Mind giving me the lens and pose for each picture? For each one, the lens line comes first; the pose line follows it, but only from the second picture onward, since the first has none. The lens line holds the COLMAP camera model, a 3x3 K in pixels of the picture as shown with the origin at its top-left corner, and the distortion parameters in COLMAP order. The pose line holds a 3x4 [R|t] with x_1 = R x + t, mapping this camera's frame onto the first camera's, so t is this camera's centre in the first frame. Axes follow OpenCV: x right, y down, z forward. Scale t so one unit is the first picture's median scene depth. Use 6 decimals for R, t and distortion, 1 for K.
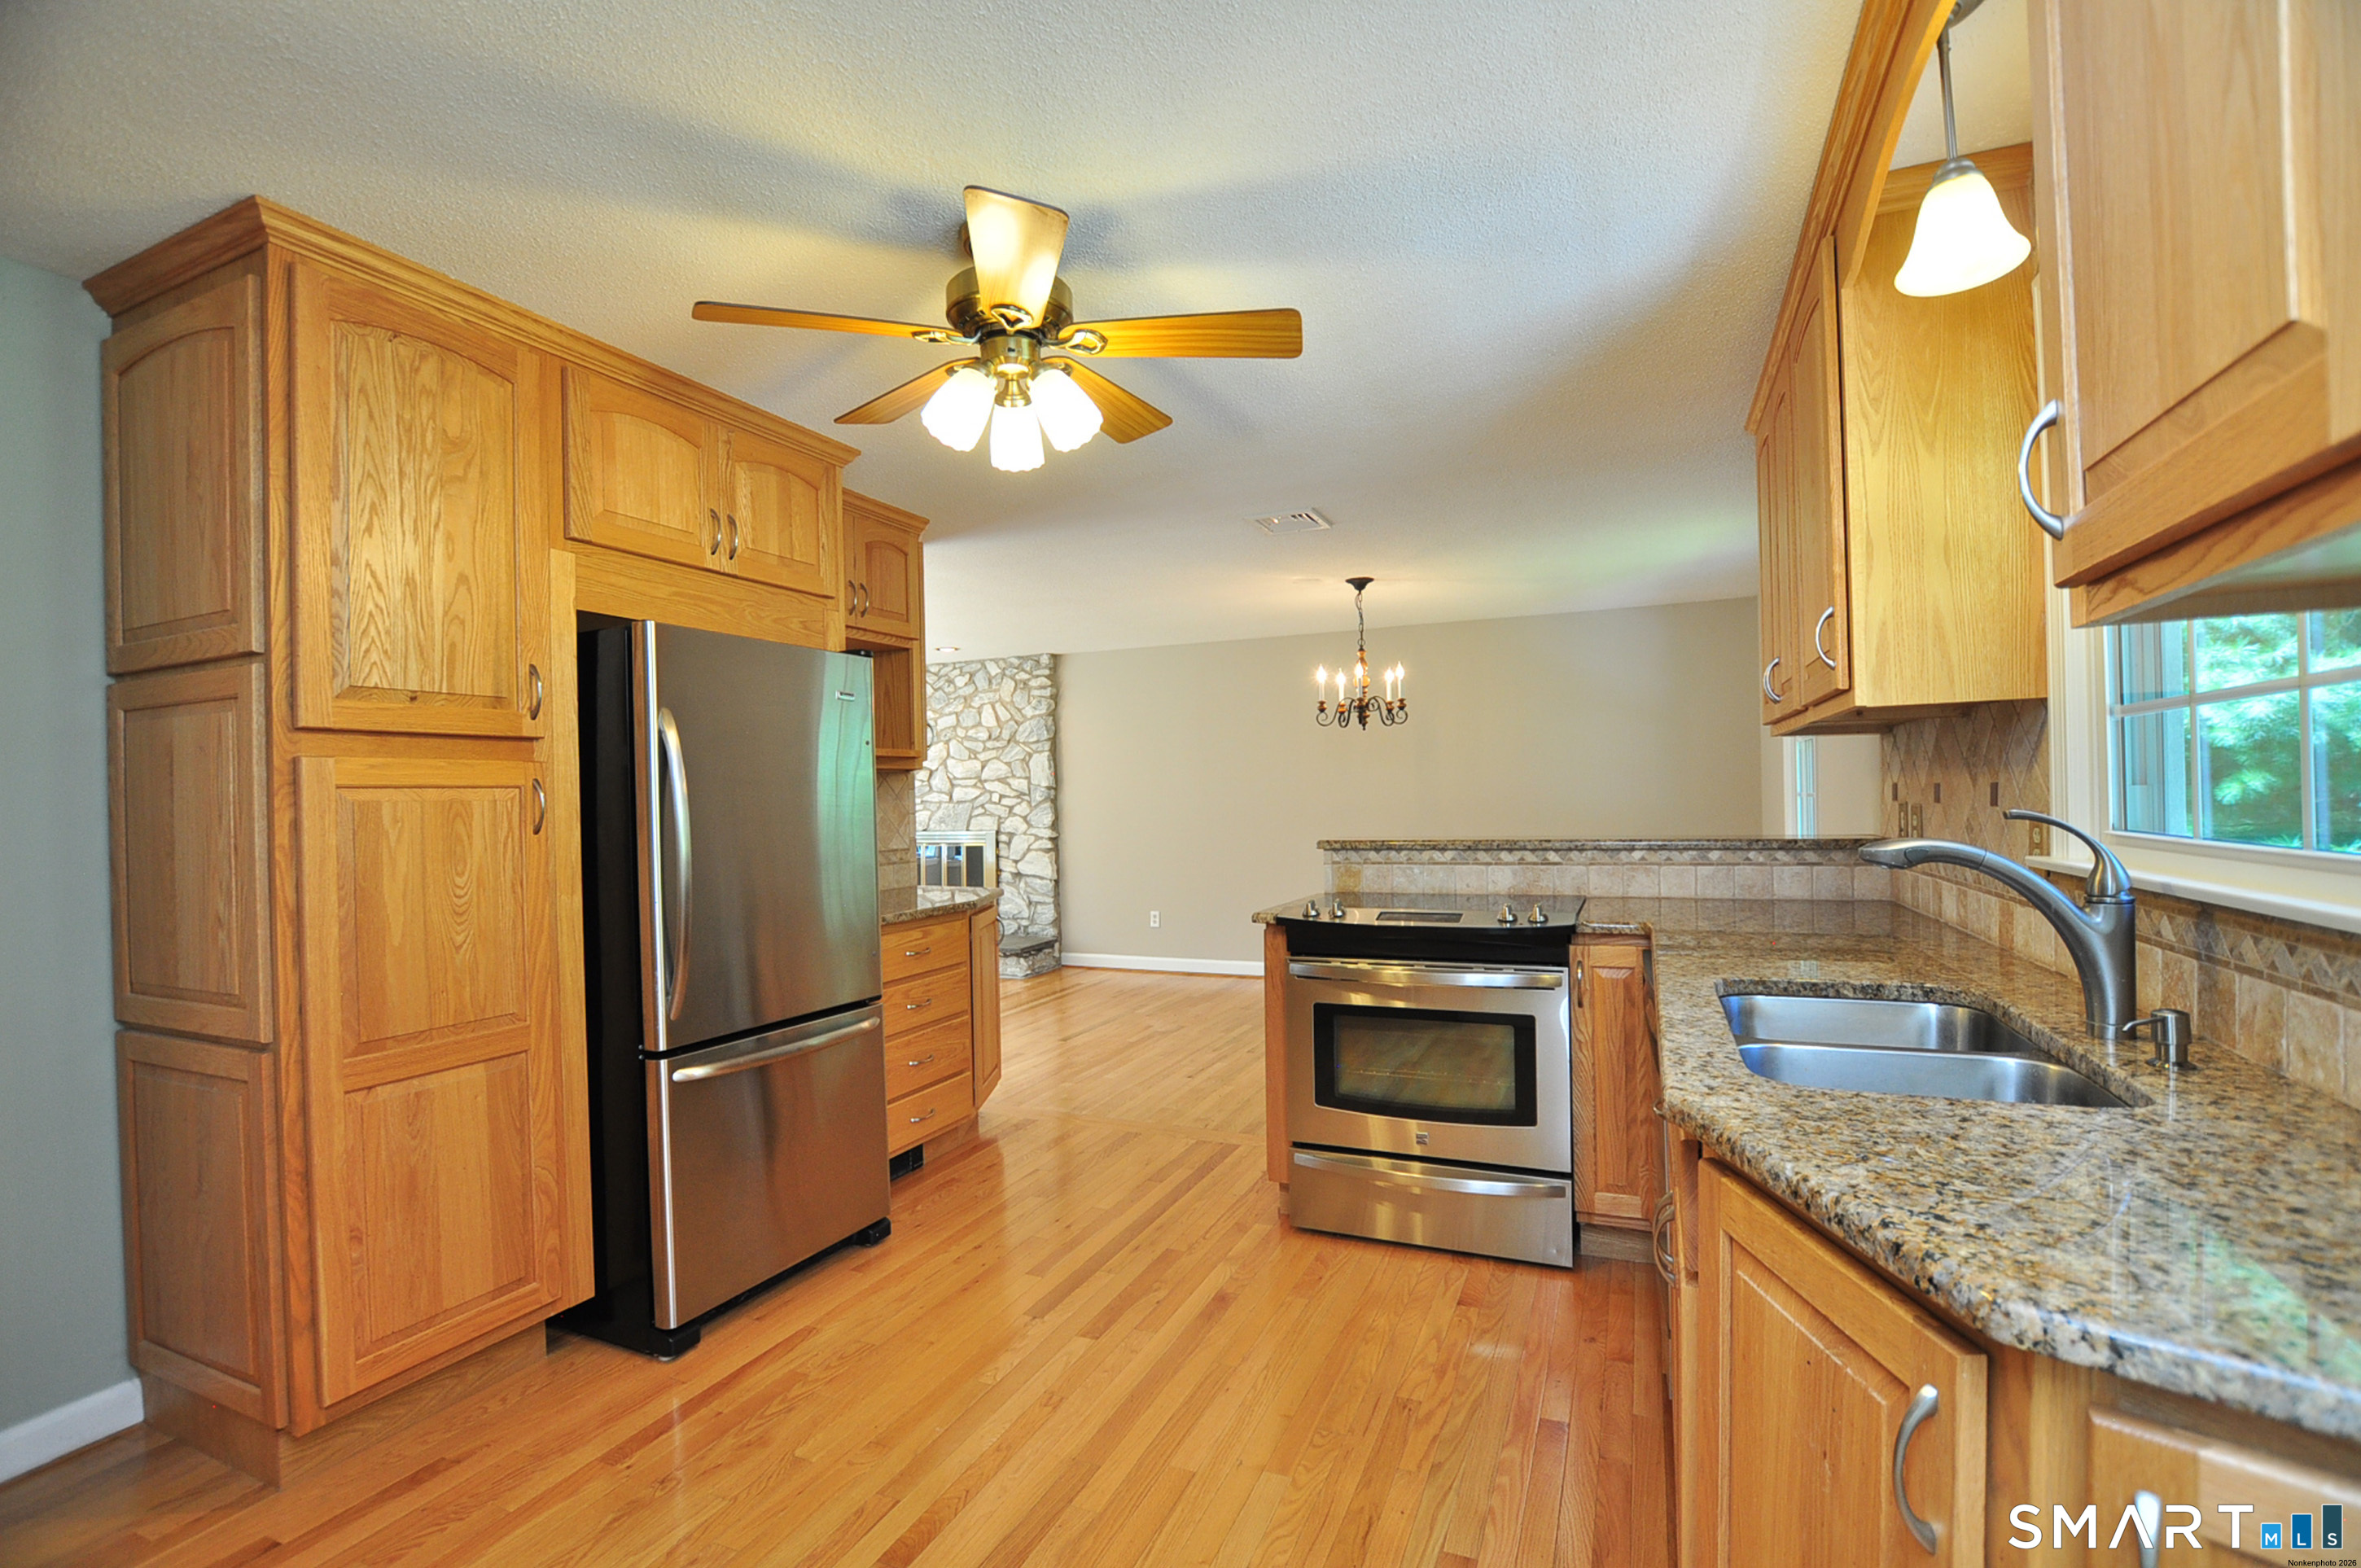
lens RADIAL K [[1037.8, 0, 1189.8], [0, 1037.8, 795.7], [0, 0, 1]] dist [-0.031585, 0.004965]
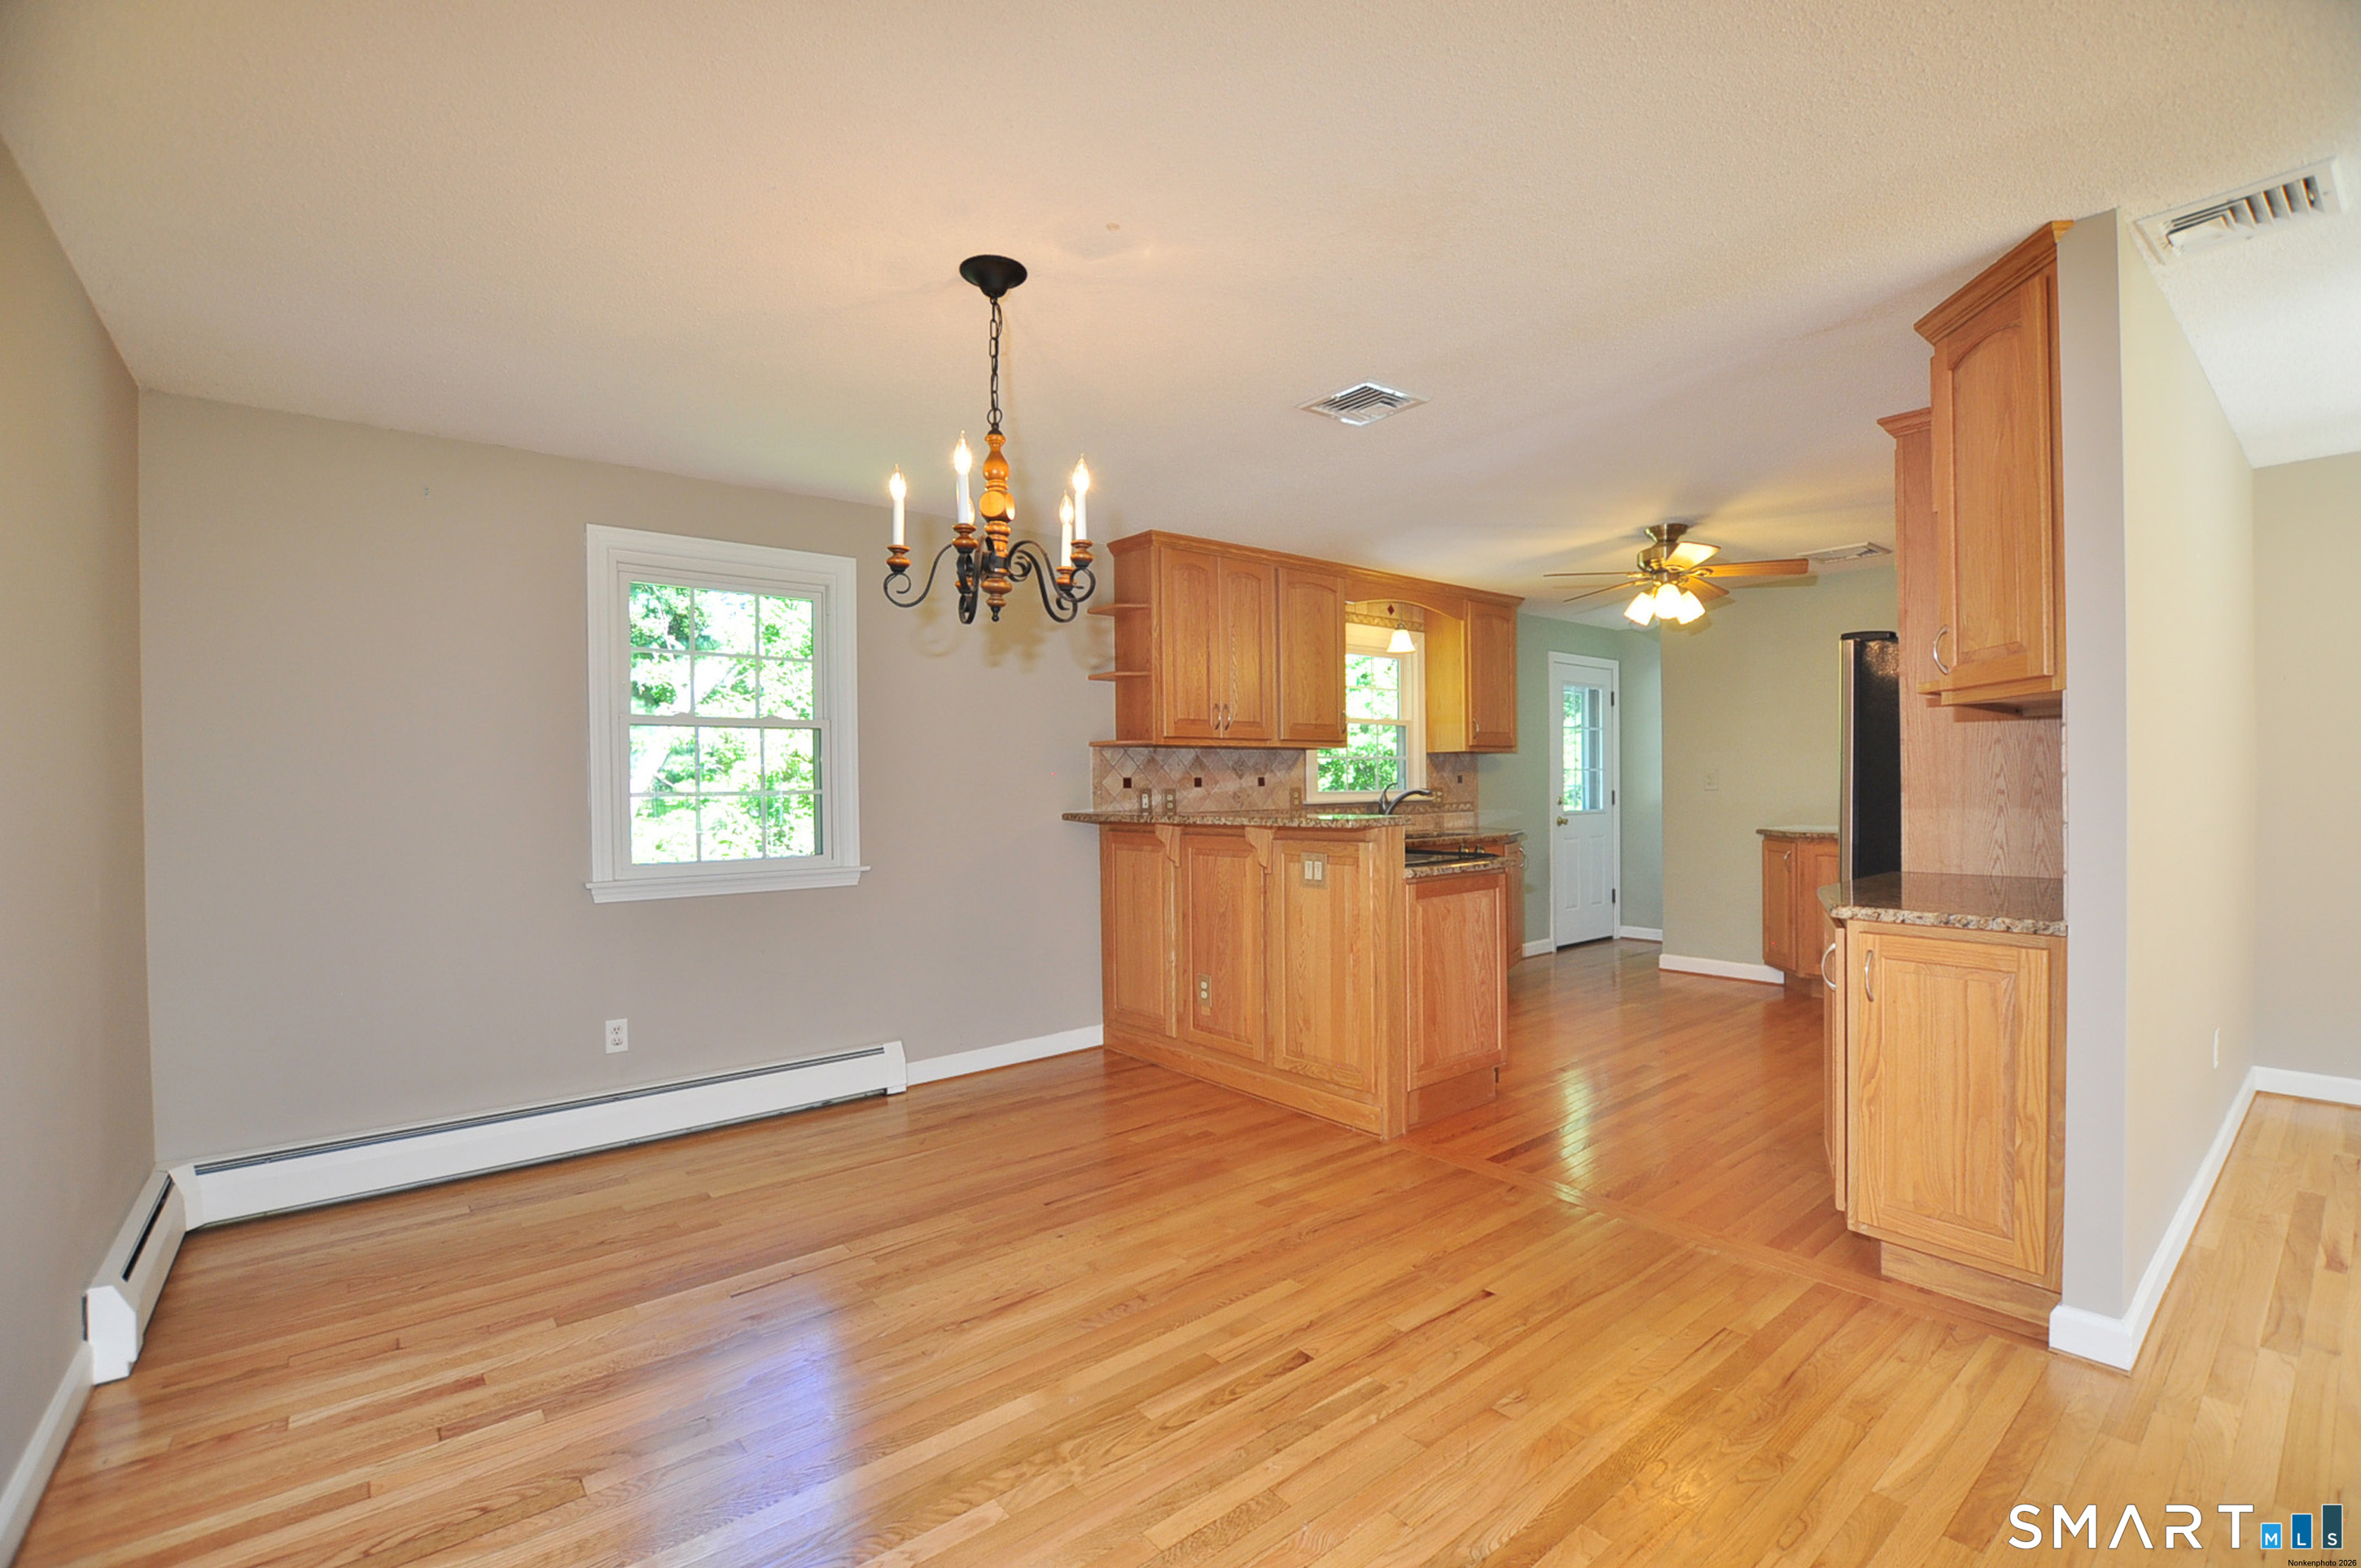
lens RADIAL K [[1037.8, 0, 1189.8], [0, 1037.8, 795.7], [0, 0, 1]] dist [-0.031585, 0.004965]
pose [[-0.892549, 0.029926, 0.449956, -0.166461], [0.033323, 0.999445, -0.000370, 0.020681], [-0.449717, 0.014664, -0.893051, 2.396348]]
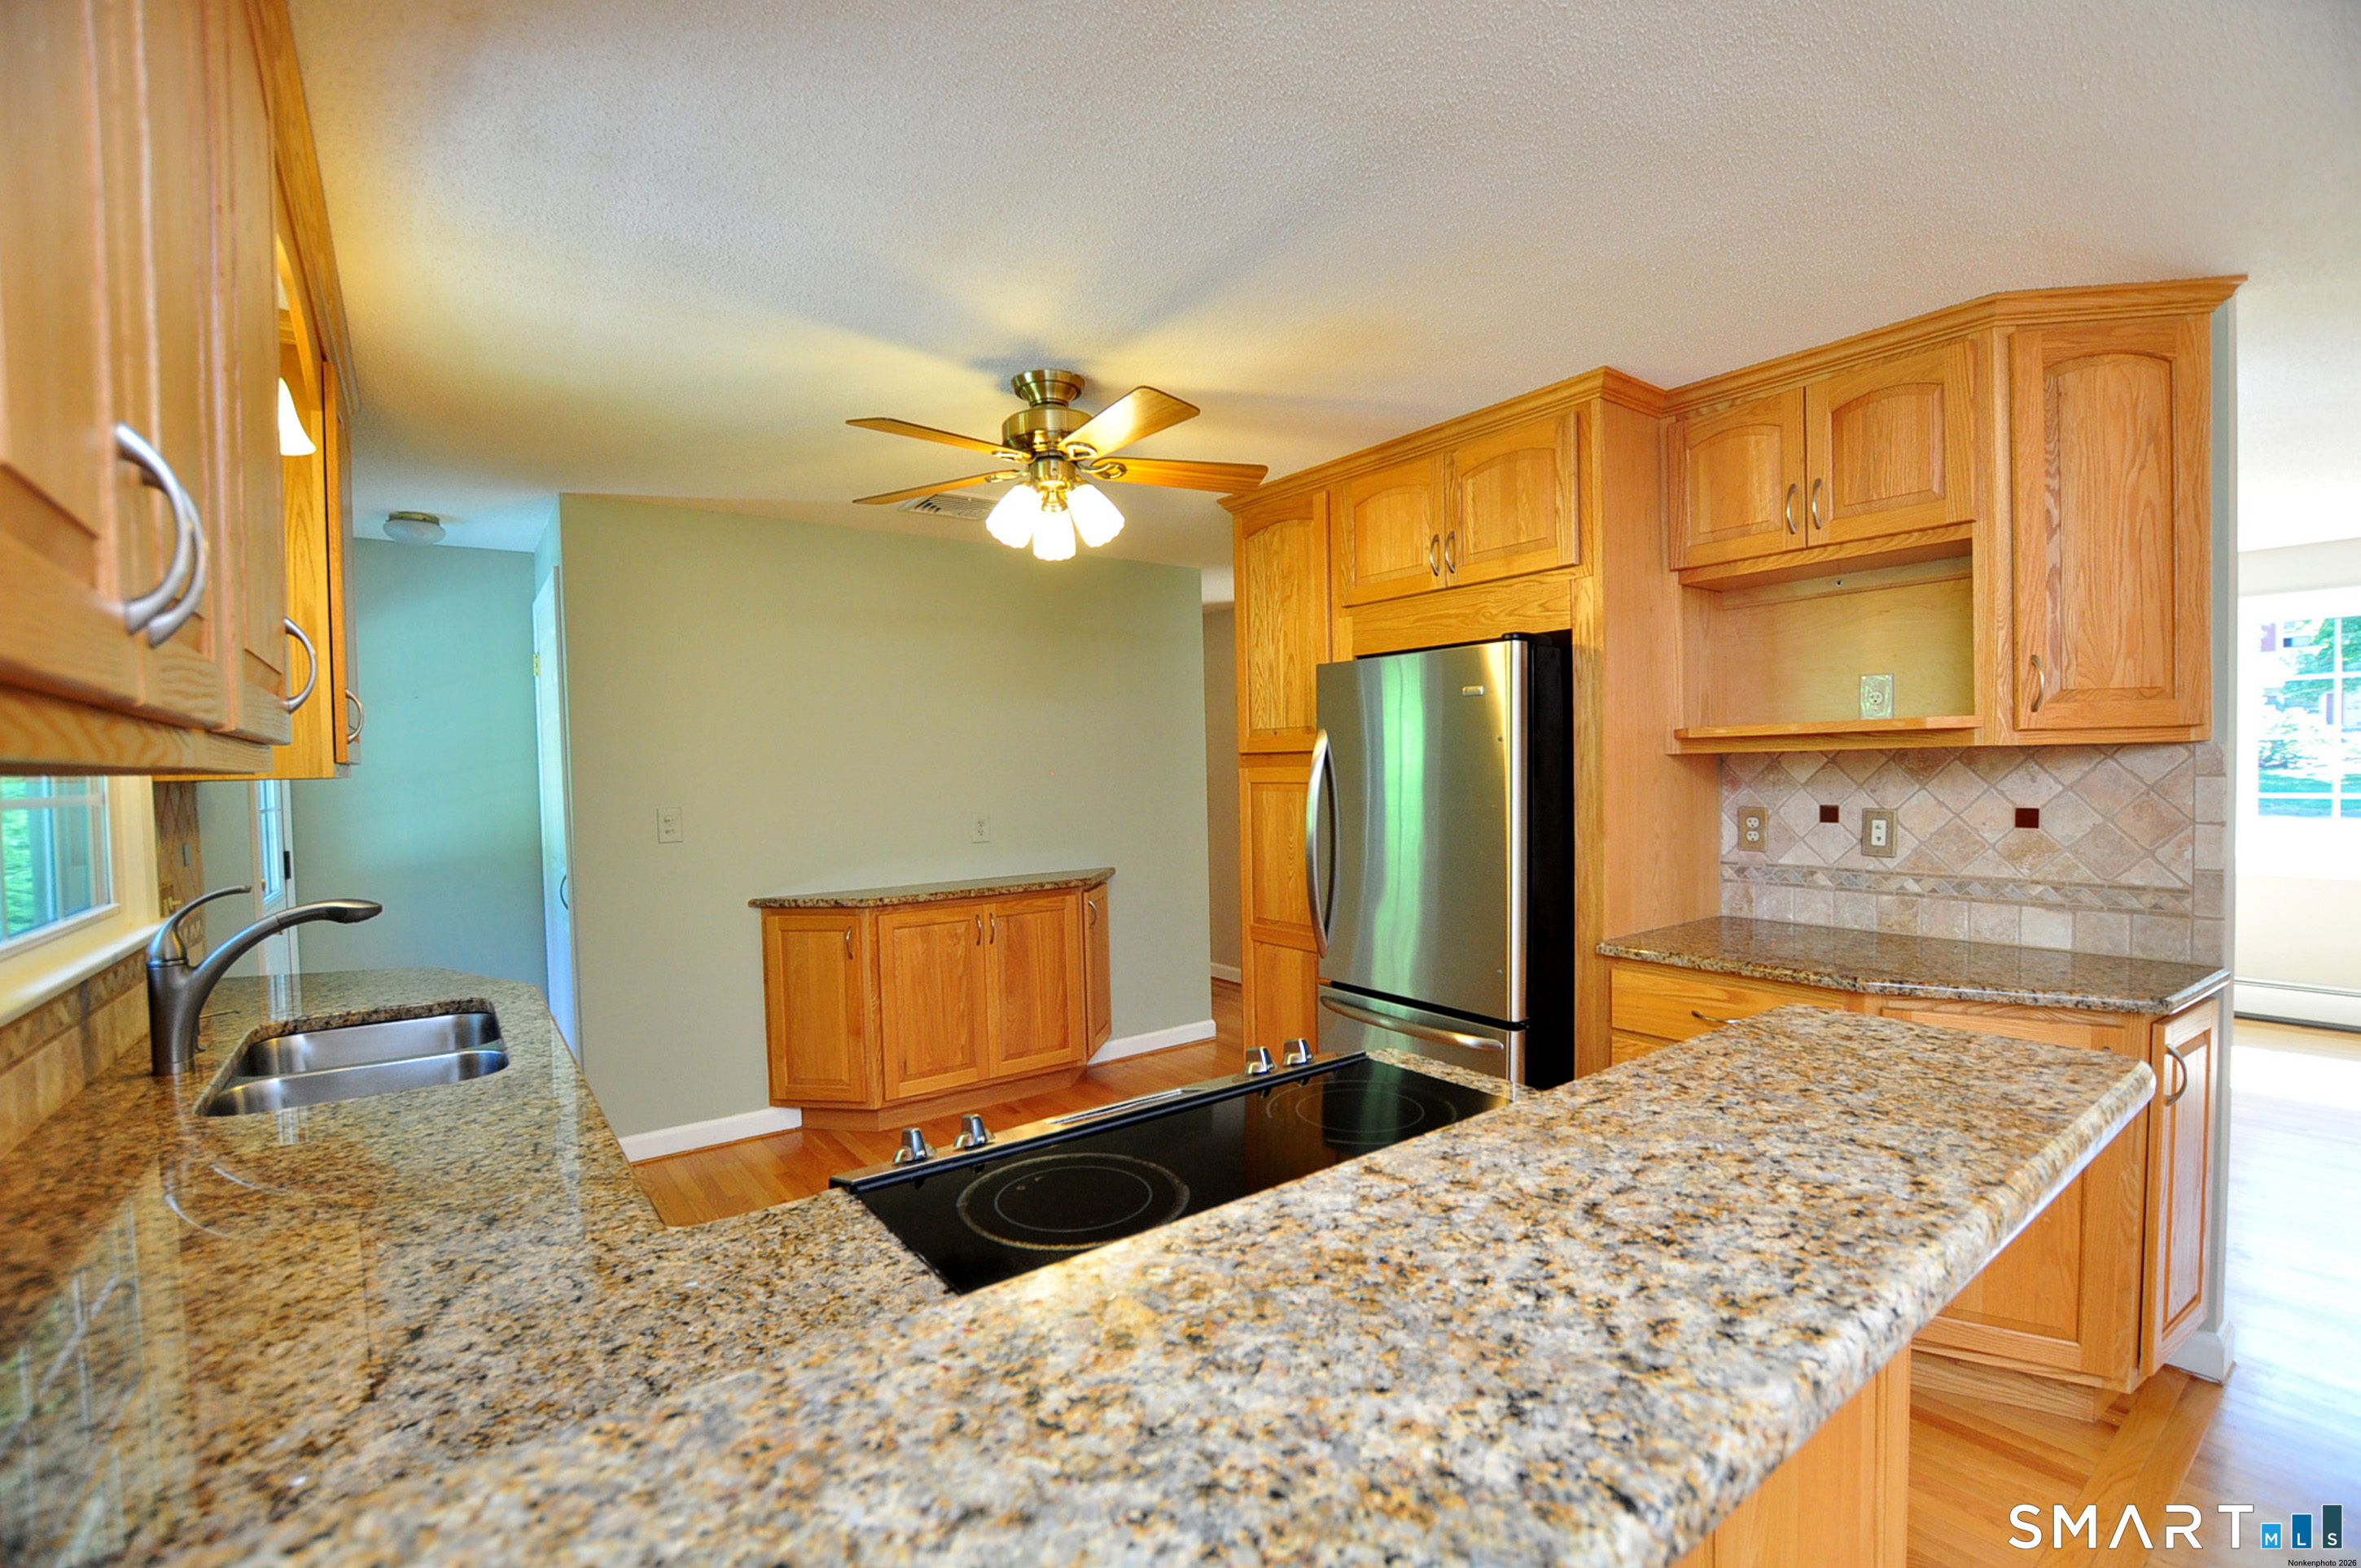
lens RADIAL K [[1031.6, 0, 1198.4], [0, 1031.6, 803.5], [0, 0, 1]] dist [-0.029764, 0.000336]
pose [[-0.491842, 0.063240, -0.868385, 0.587471], [0.032162, 0.997998, 0.054463, -0.050783], [0.870090, -0.001142, -0.492891, 1.206683]]
